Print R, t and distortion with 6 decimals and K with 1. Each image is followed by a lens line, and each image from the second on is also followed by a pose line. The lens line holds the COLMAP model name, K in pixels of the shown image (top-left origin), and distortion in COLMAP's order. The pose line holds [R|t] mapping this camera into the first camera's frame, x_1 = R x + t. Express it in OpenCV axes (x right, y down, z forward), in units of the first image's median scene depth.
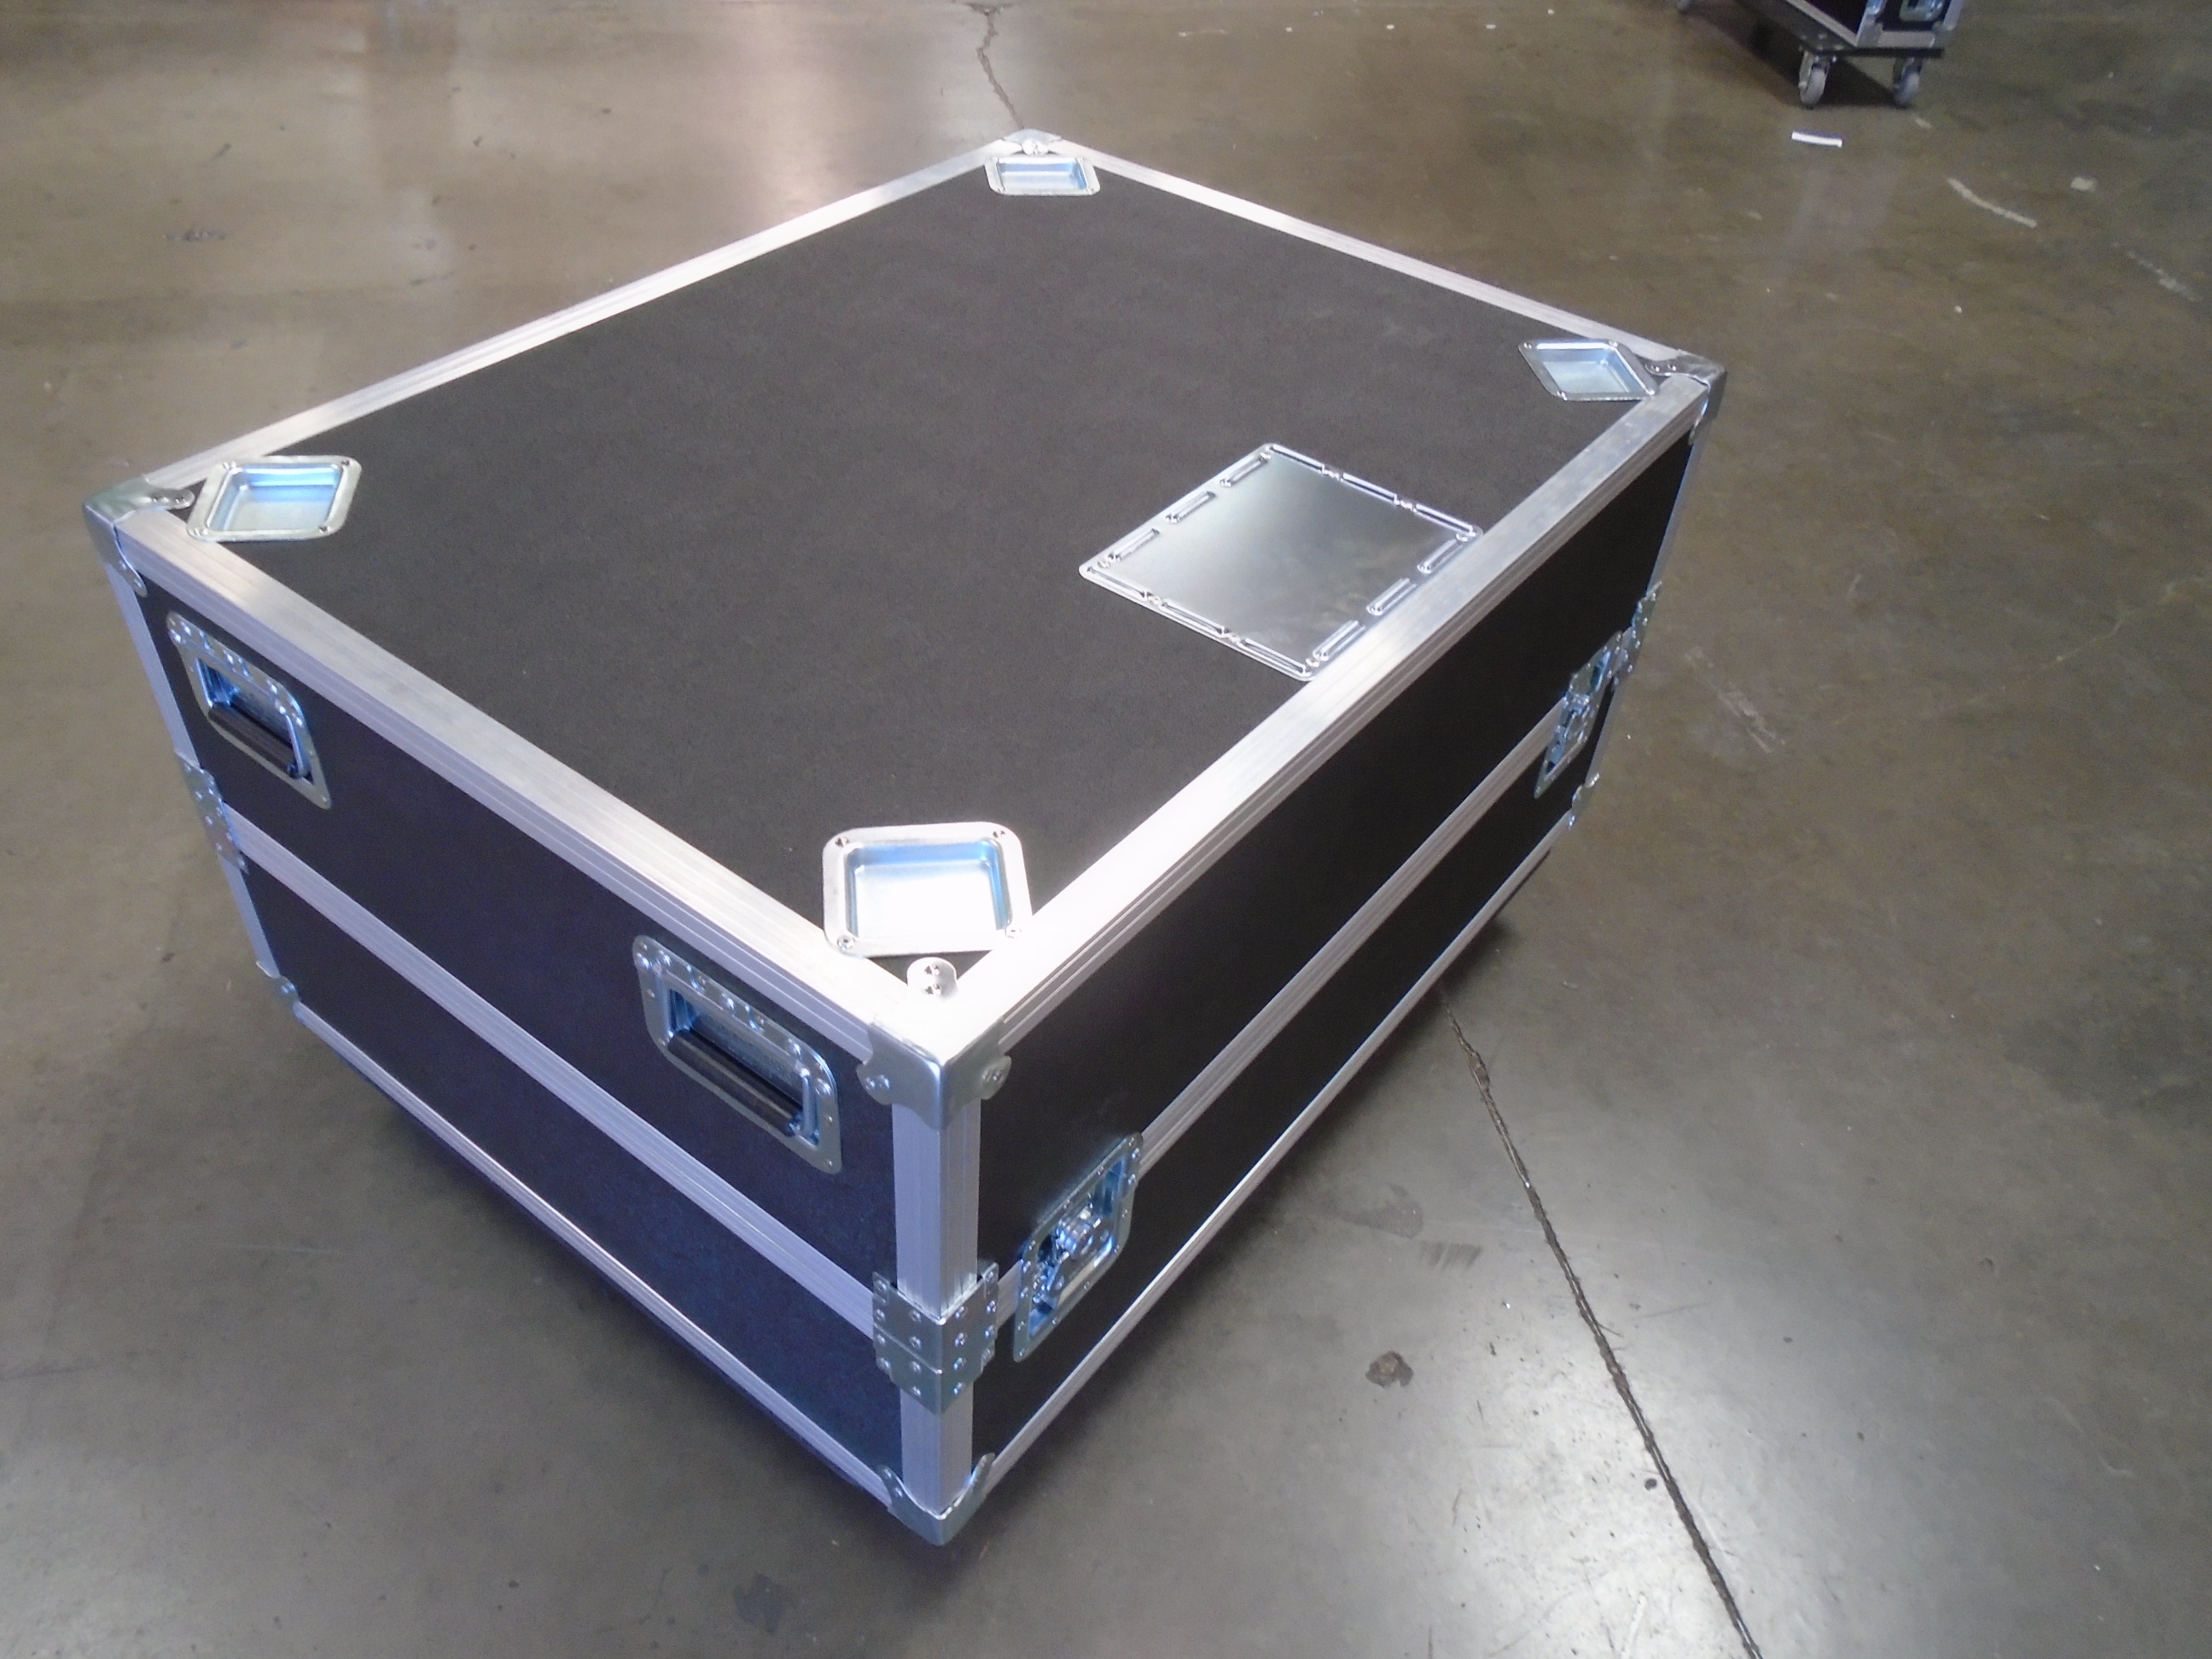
lens RADIAL K [[1688.8, 0, 1106.0], [0, 1688.8, 829.5], [0, 0, 1]] dist [-0.007142, 0.000839]
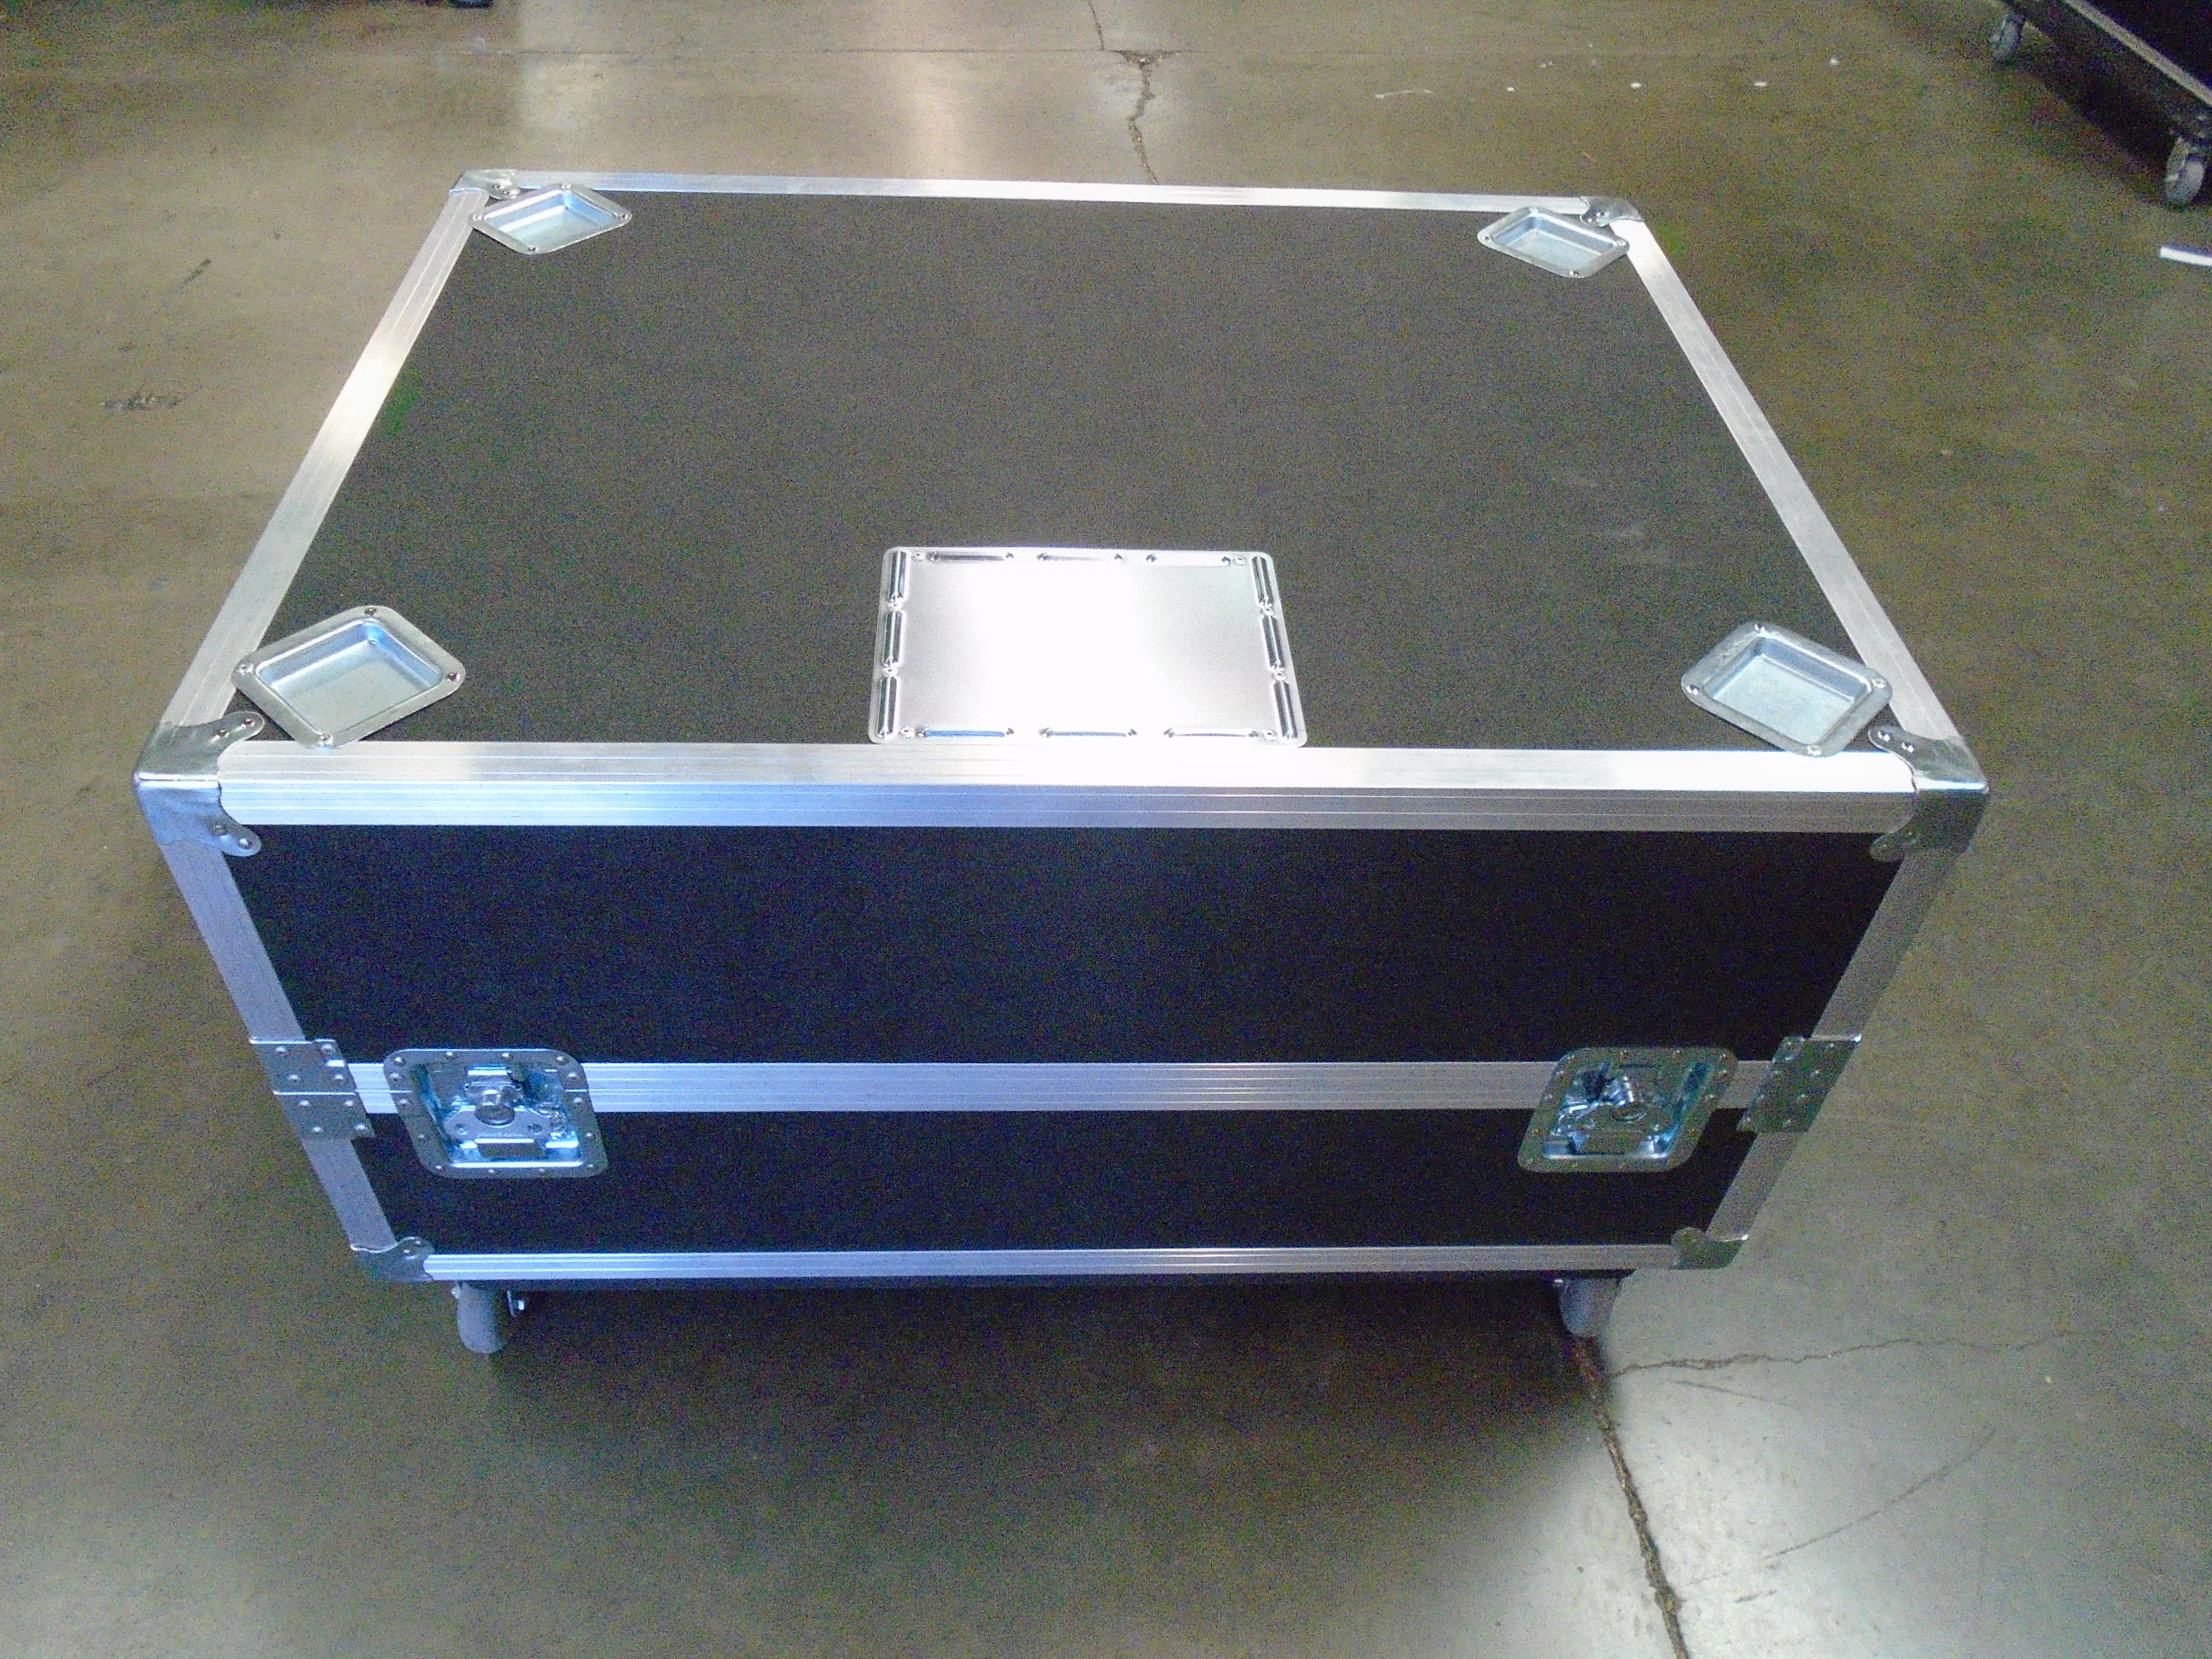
lens RADIAL K [[1688.8, 0, 1106.0], [0, 1688.8, 829.5], [0, 0, 1]] dist [-0.007142, 0.000839]
pose [[0.996358, 0.045582, -0.072068, -0.012139], [-0.042834, 0.998312, 0.039228, -0.148395], [0.073735, -0.035998, 0.996628, 0.168738]]
